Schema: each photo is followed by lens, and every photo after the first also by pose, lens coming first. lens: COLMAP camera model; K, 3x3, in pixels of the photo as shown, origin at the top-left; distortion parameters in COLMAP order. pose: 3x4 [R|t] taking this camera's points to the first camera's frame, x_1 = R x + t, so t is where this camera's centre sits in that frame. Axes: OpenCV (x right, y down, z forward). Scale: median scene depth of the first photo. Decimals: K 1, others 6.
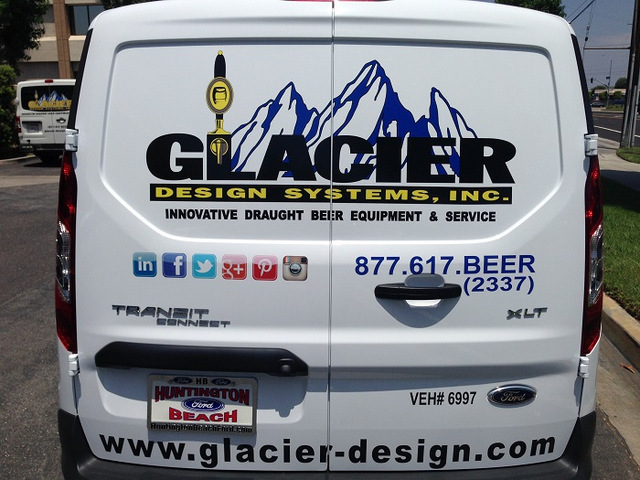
lens RADIAL K [[592.8, 0, 321.5], [0, 592.8, 243.2], [0, 0, 1]] dist [0.050643, 0.000000]
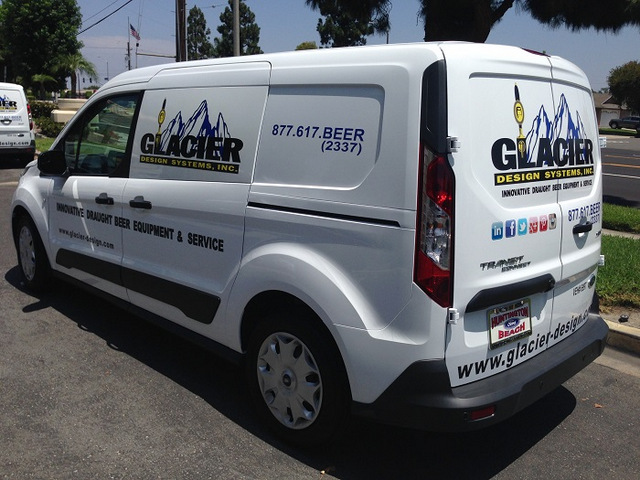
lens RADIAL K [[592.8, 0, 322.3], [0, 592.8, 242.2], [0, 0, 1]] dist [0.050643, 0.000000]
pose [[0.708028, -0.128803, 0.694339, -1.594374], [0.128230, 0.990330, 0.052953, -0.066258], [-0.694445, 0.051543, 0.717697, 0.275542]]
